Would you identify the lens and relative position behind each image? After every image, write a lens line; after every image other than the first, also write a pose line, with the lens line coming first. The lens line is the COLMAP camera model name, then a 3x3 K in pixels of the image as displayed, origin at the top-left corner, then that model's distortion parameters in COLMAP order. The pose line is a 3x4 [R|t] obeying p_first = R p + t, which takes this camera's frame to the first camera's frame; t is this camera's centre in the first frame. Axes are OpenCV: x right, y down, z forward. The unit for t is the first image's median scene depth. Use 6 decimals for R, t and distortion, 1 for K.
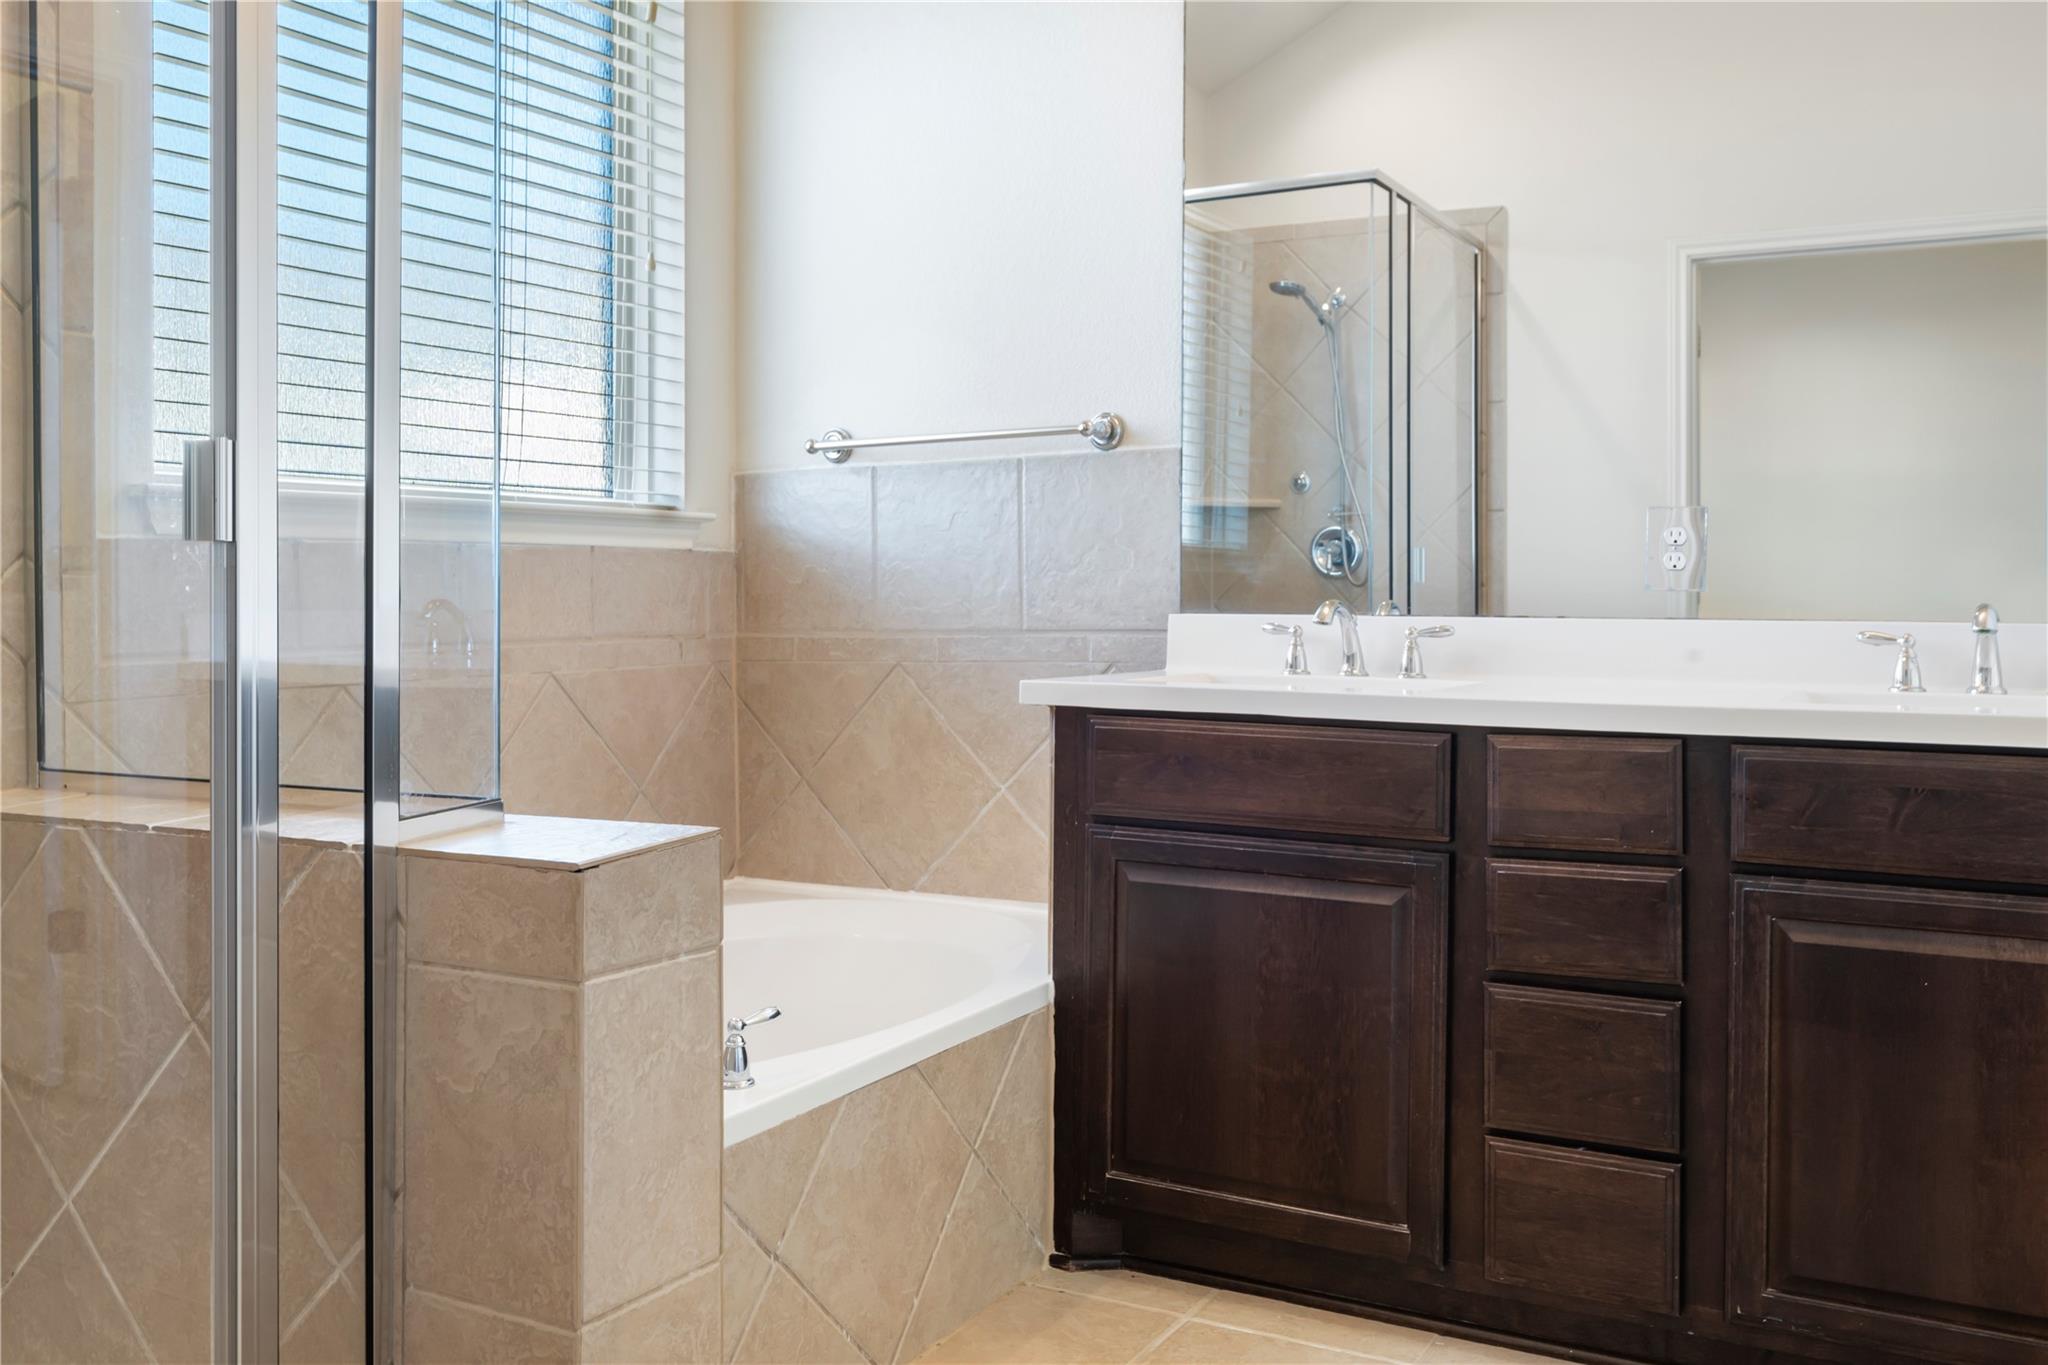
lens RADIAL K [[1800.8, 0, 1024.0], [0, 1800.8, 682.5], [0, 0, 1]] dist [0.002837, 0.000846]
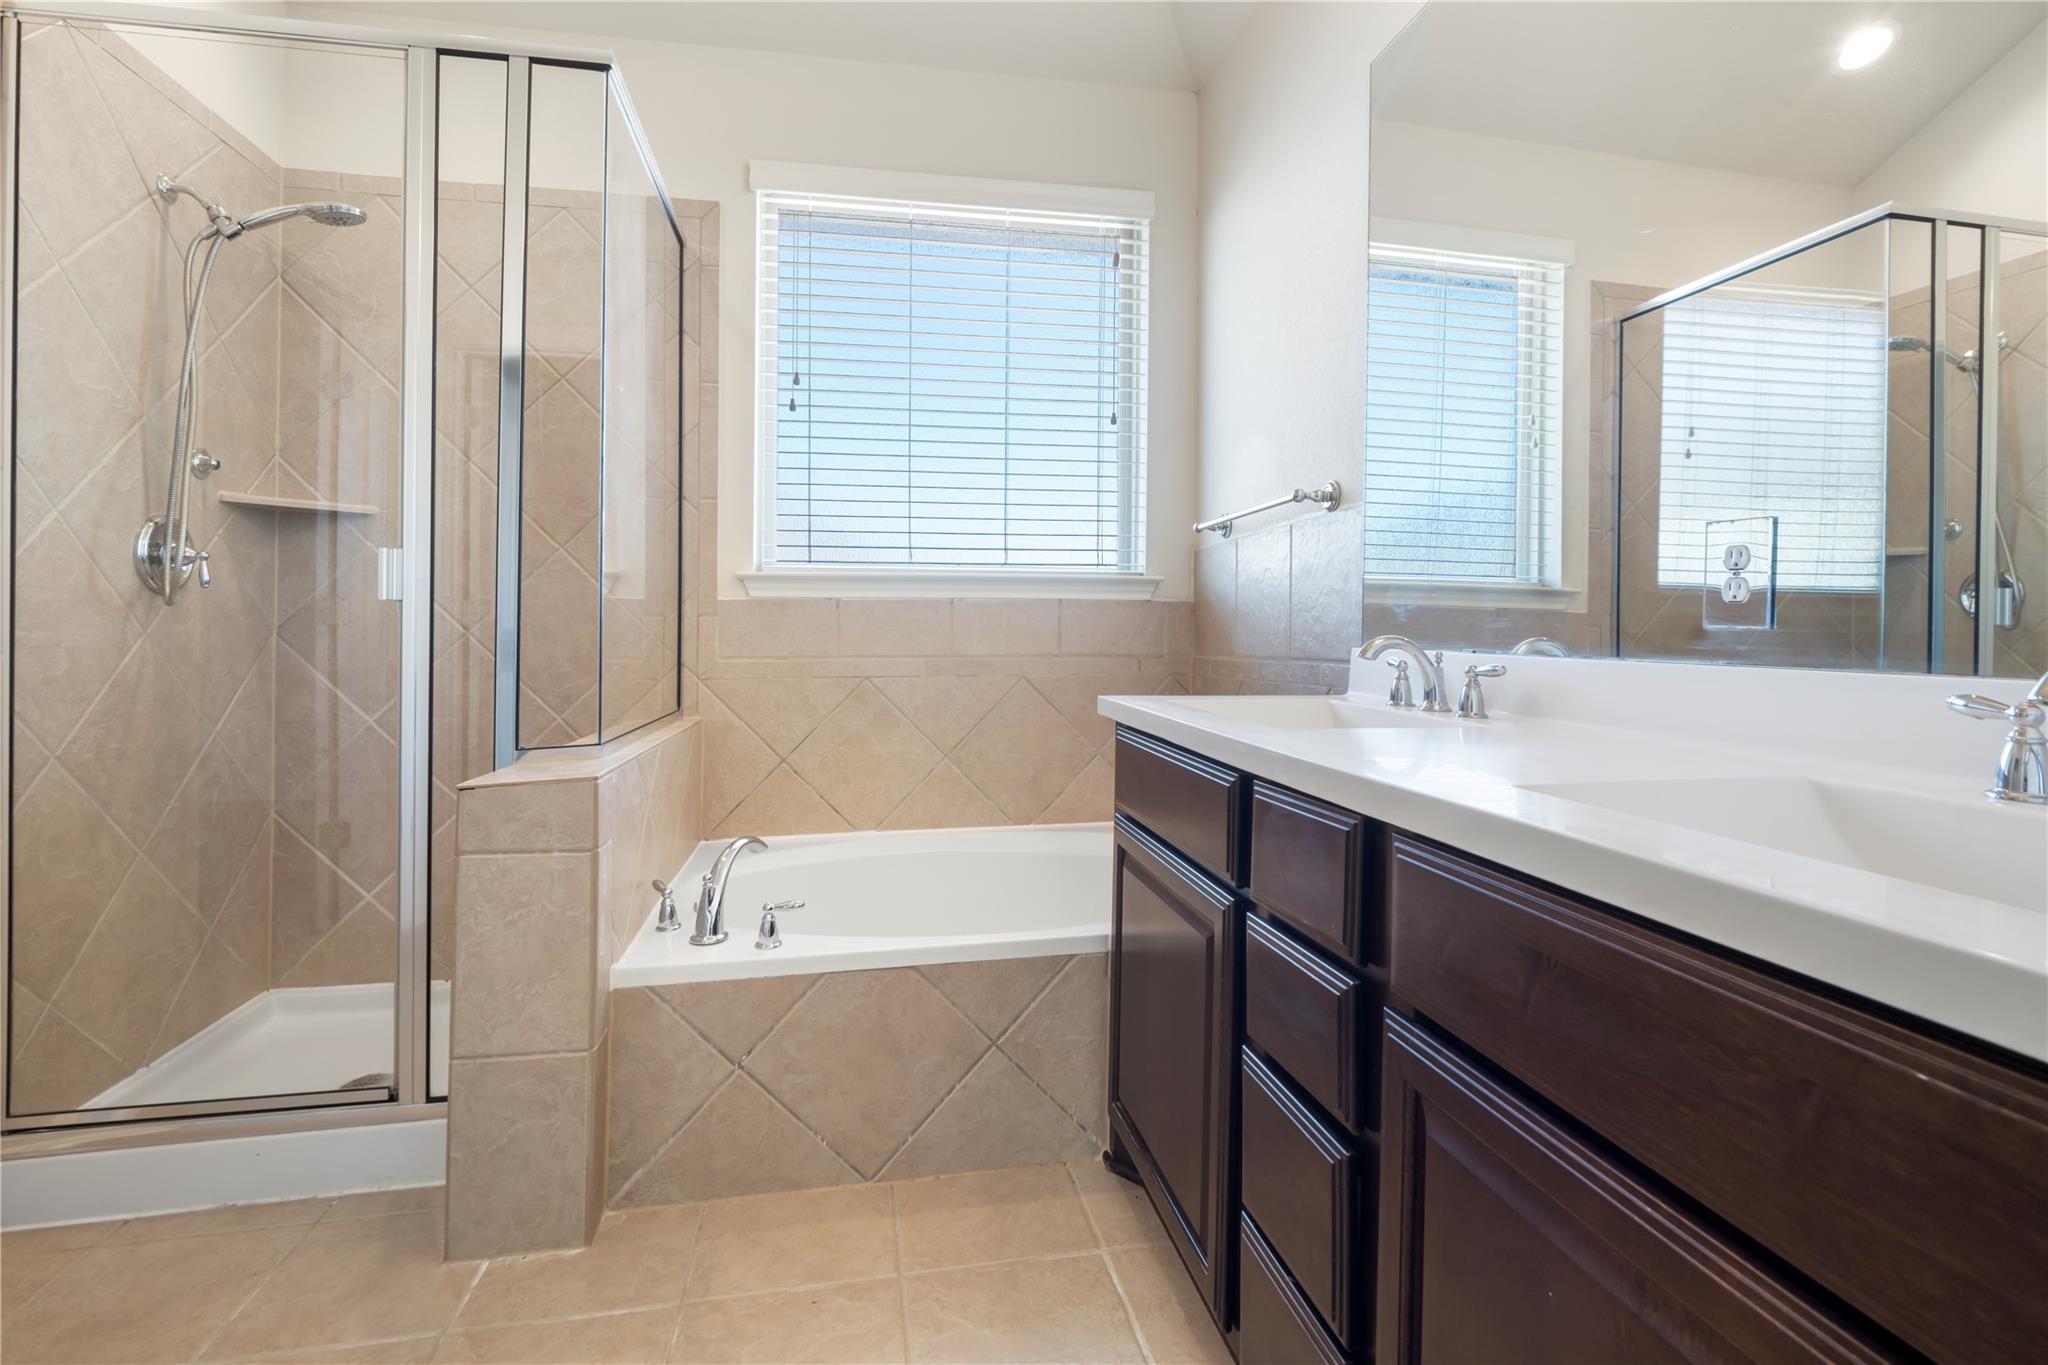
lens RADIAL K [[959.2, 0, 1023.7], [0, 959.2, 656.7], [0, 0, 1]] dist [0.038852, -0.041178]
pose [[0.641655, 0.027442, -0.766503, 0.537523], [-0.043282, 0.999063, -0.000465, -0.029378], [0.765772, 0.033474, 0.642241, 0.557803]]
